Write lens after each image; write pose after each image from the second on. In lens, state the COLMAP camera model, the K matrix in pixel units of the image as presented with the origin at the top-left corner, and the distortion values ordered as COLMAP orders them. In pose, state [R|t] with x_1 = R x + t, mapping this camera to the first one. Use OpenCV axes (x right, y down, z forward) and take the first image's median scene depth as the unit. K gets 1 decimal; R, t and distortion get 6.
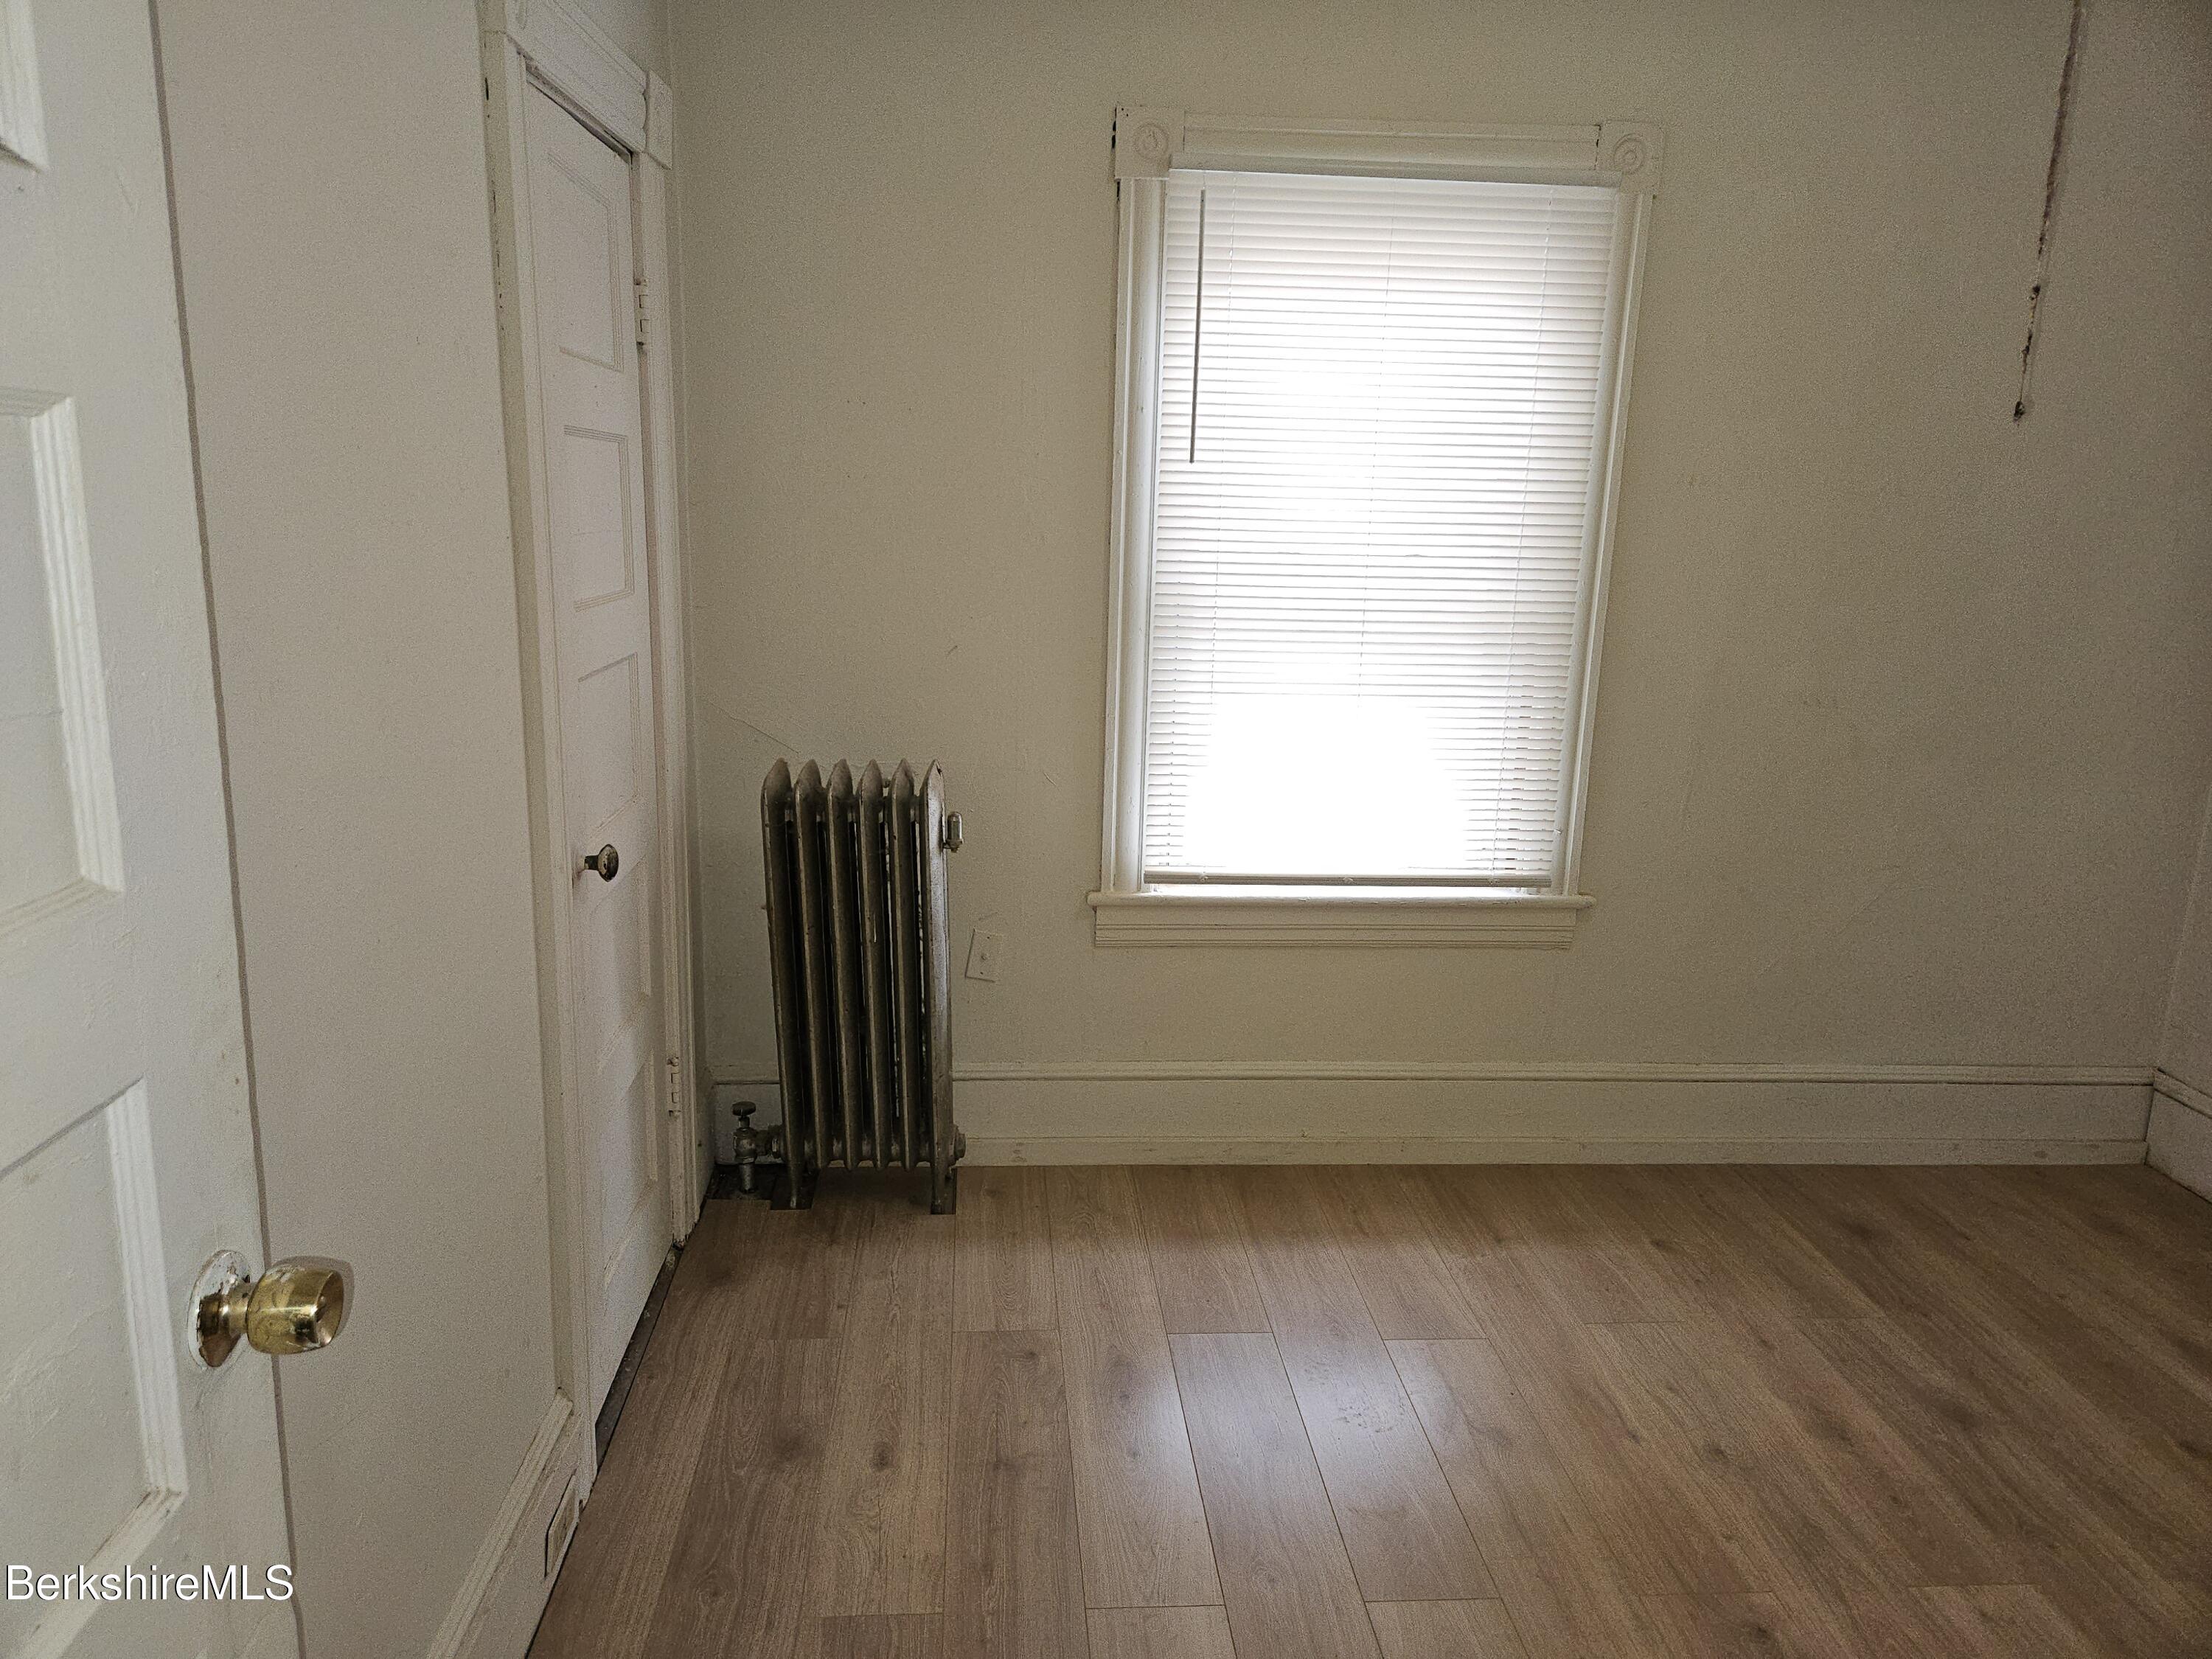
lens RADIAL K [[1475.8, 0, 1074.7], [0, 1475.8, 815.6], [0, 0, 1]] dist [0.083599, -0.080393]
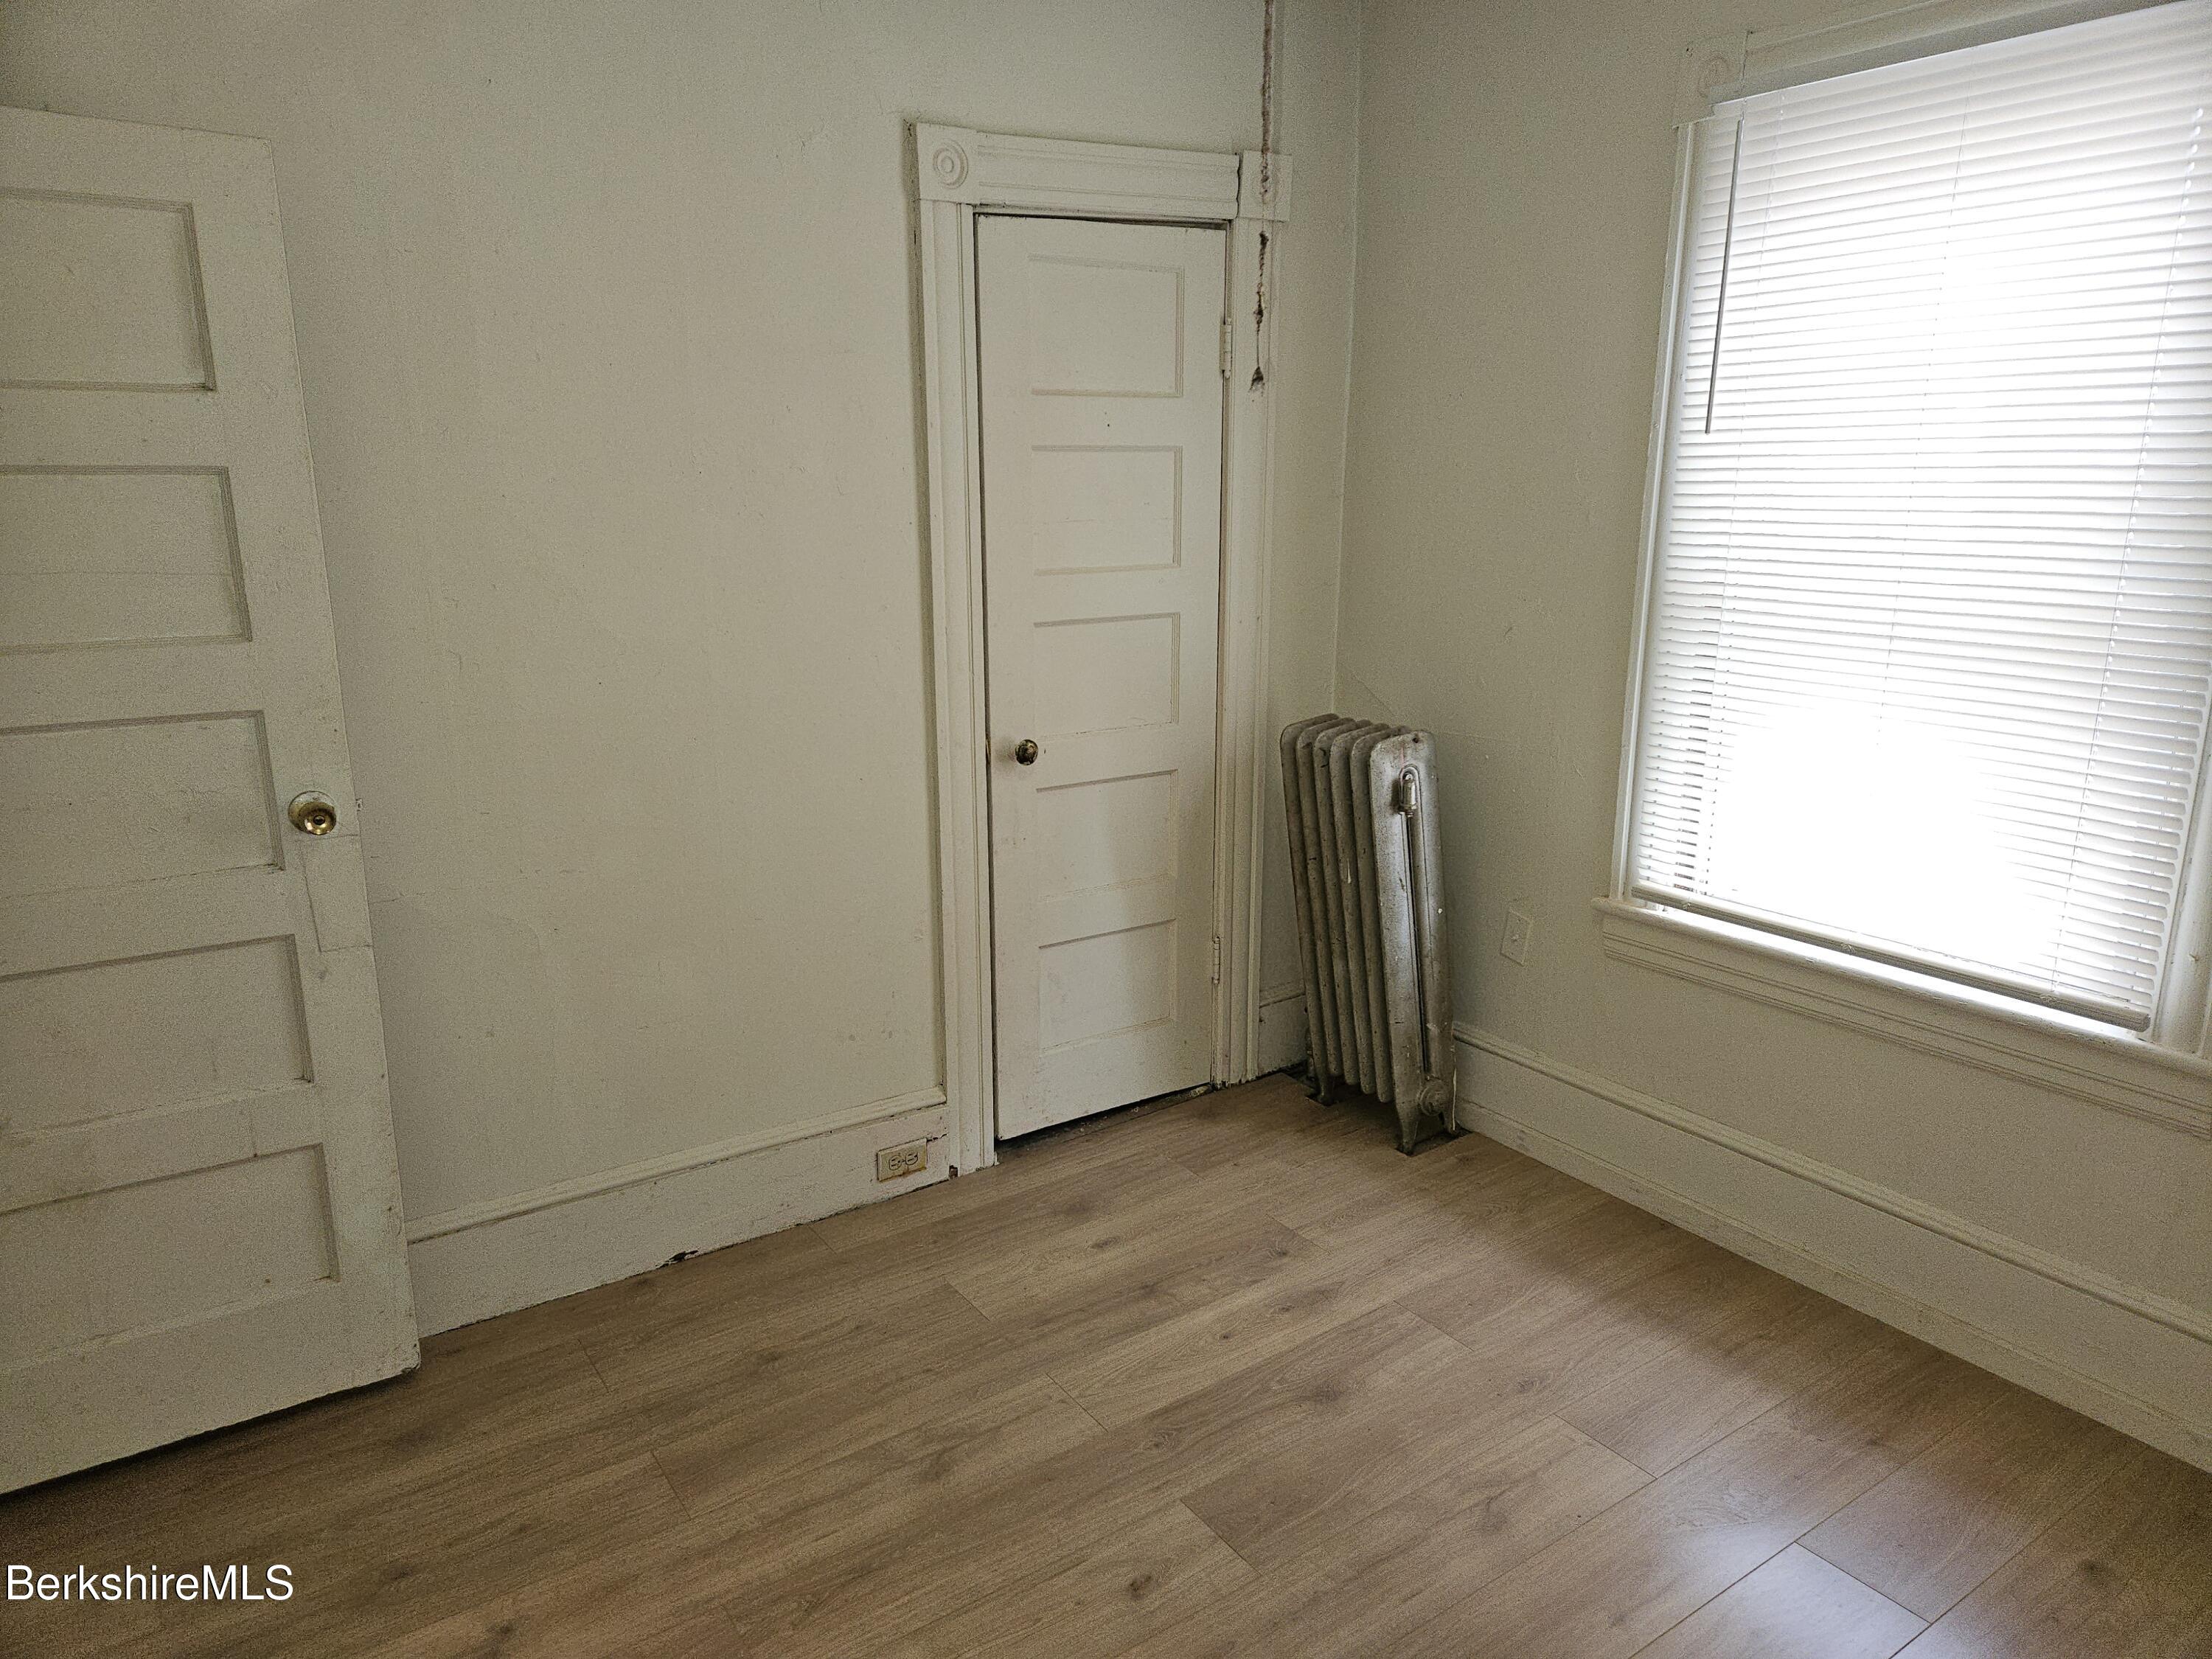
lens RADIAL K [[1465.7, 0, 1101.7], [0, 1465.7, 837.7], [0, 0, 1]] dist [0.086963, -0.073672]
pose [[0.499940, 0.179276, -0.847302, 0.702271], [-0.159613, 0.980655, 0.113314, -0.044269], [0.851225, 0.078590, 0.518883, 0.250731]]
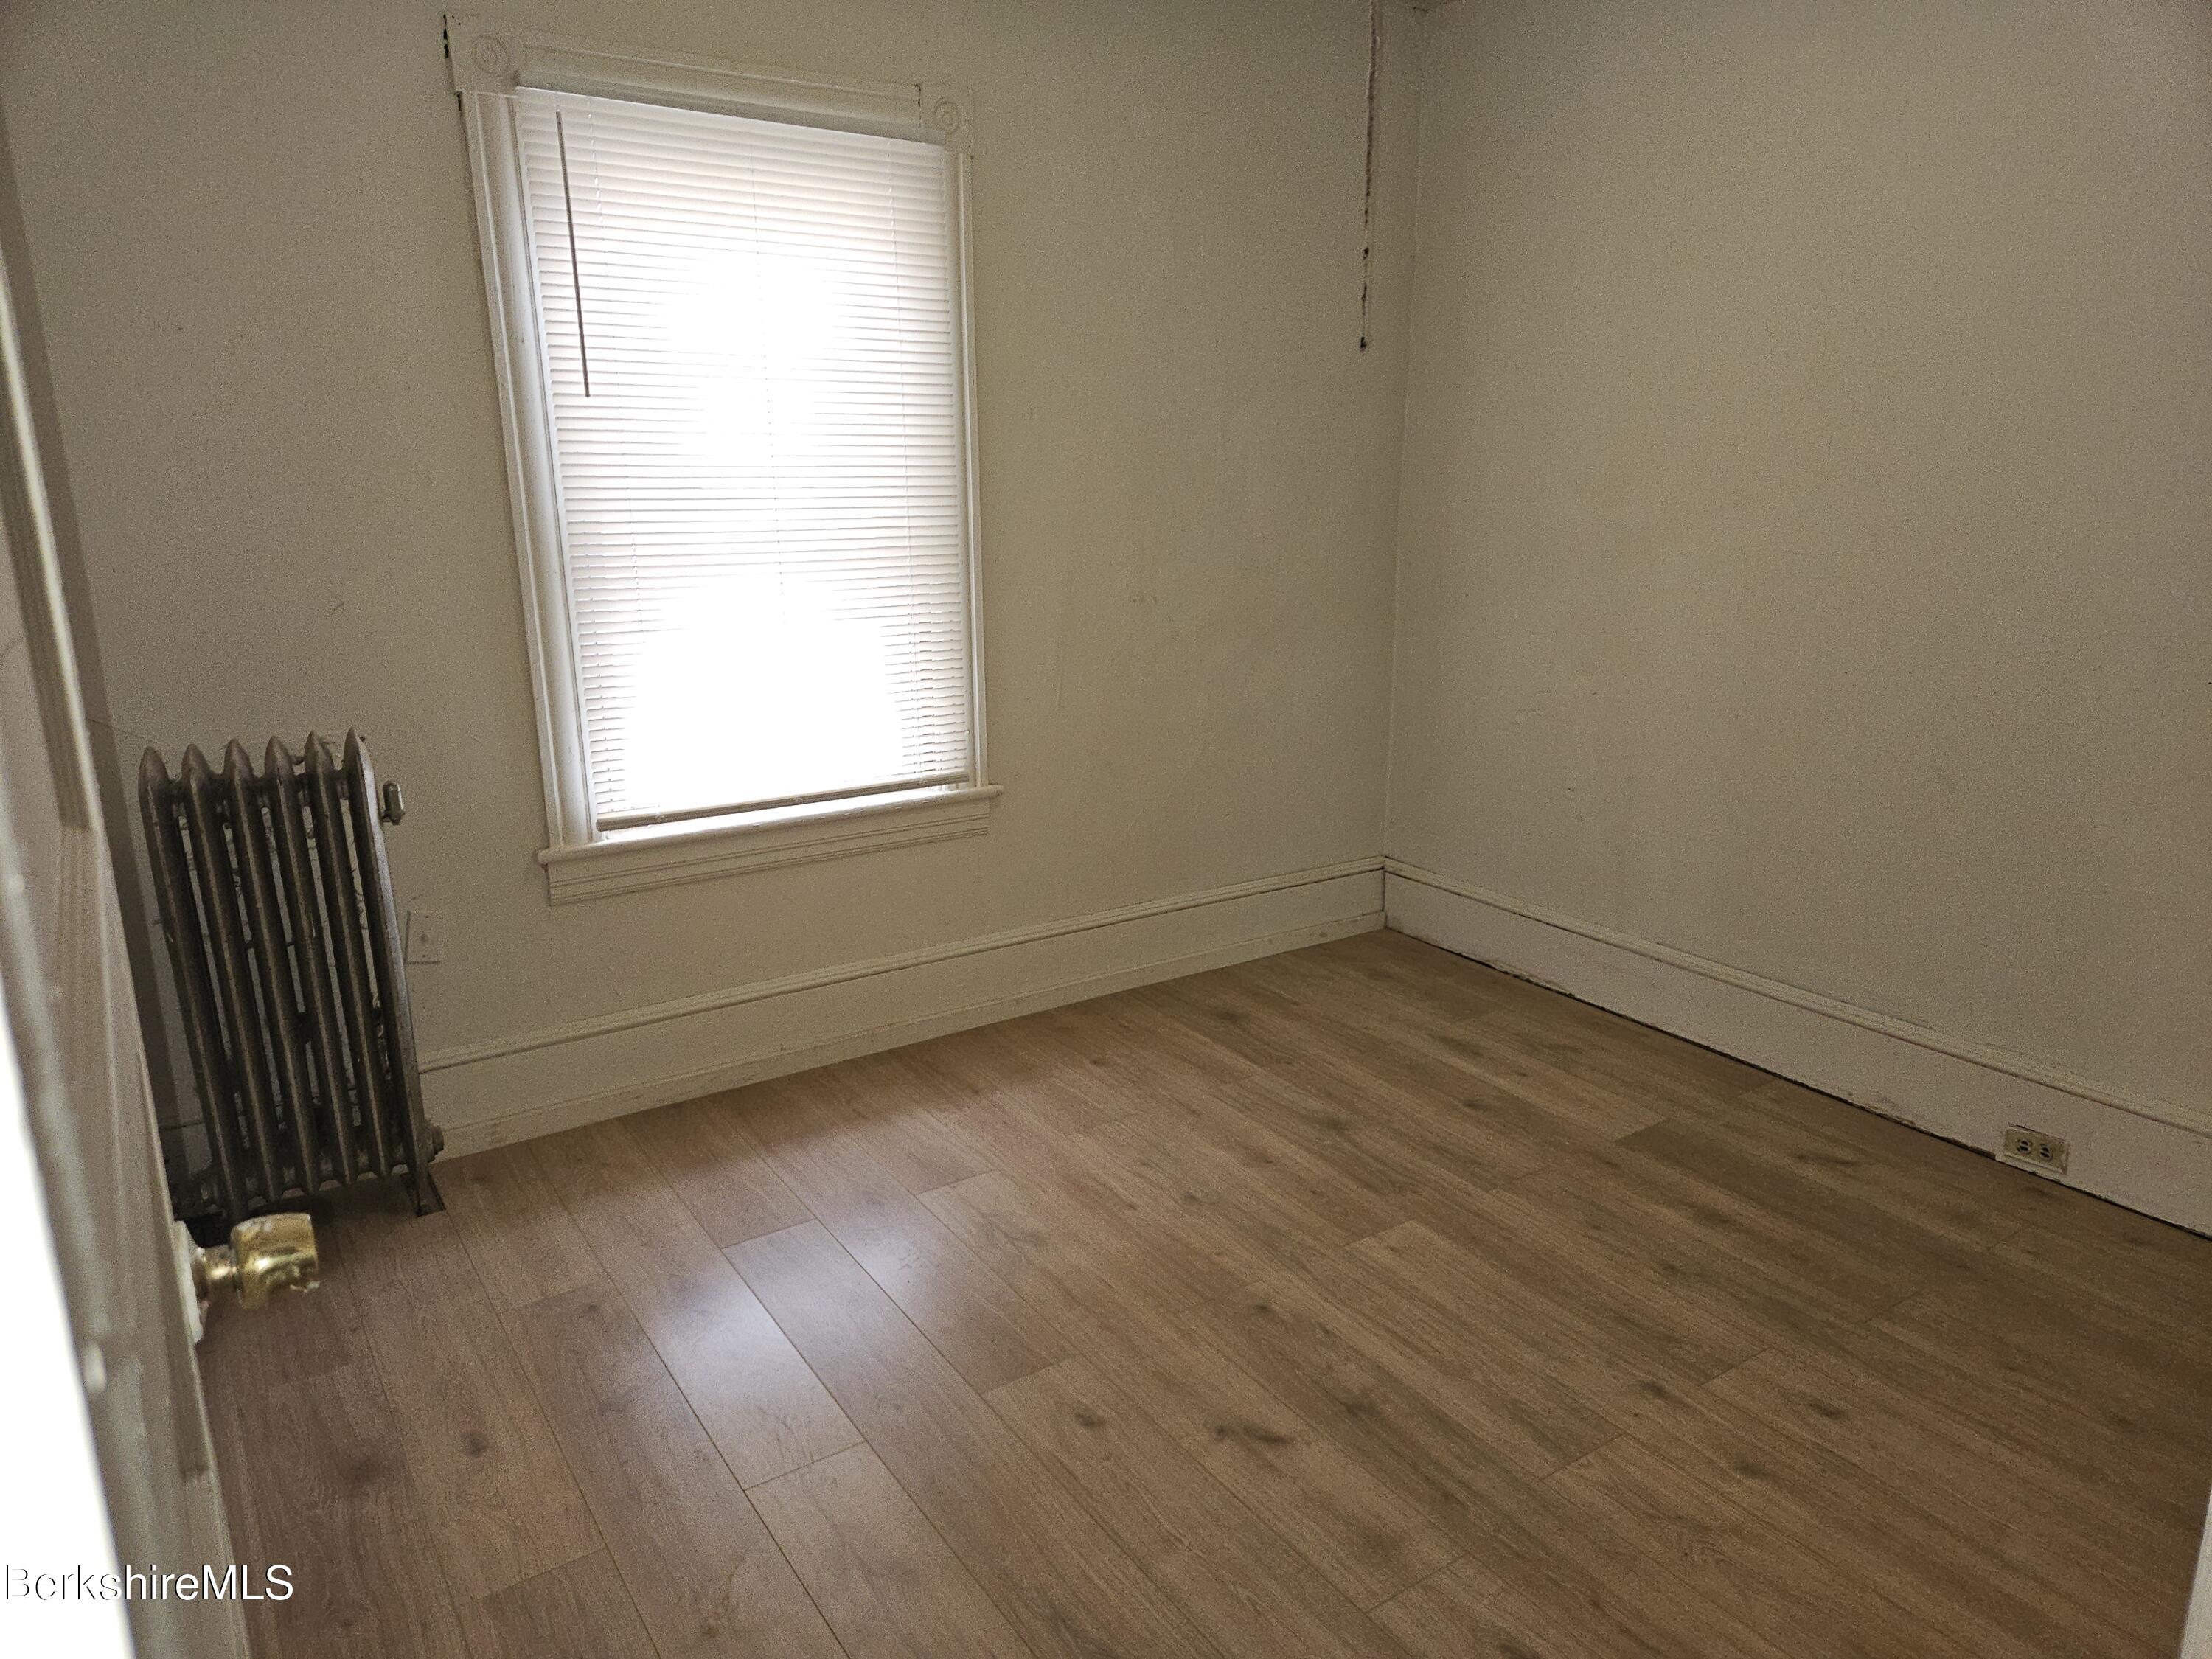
lens RADIAL K [[1465.7, 0, 1101.7], [0, 1465.7, 837.7], [0, 0, 1]] dist [0.086963, -0.073672]
pose [[0.864555, -0.154263, 0.478276, -0.143781], [0.132392, 0.988016, 0.079357, 0.016981], [-0.484786, -0.005288, 0.874617, -0.026111]]
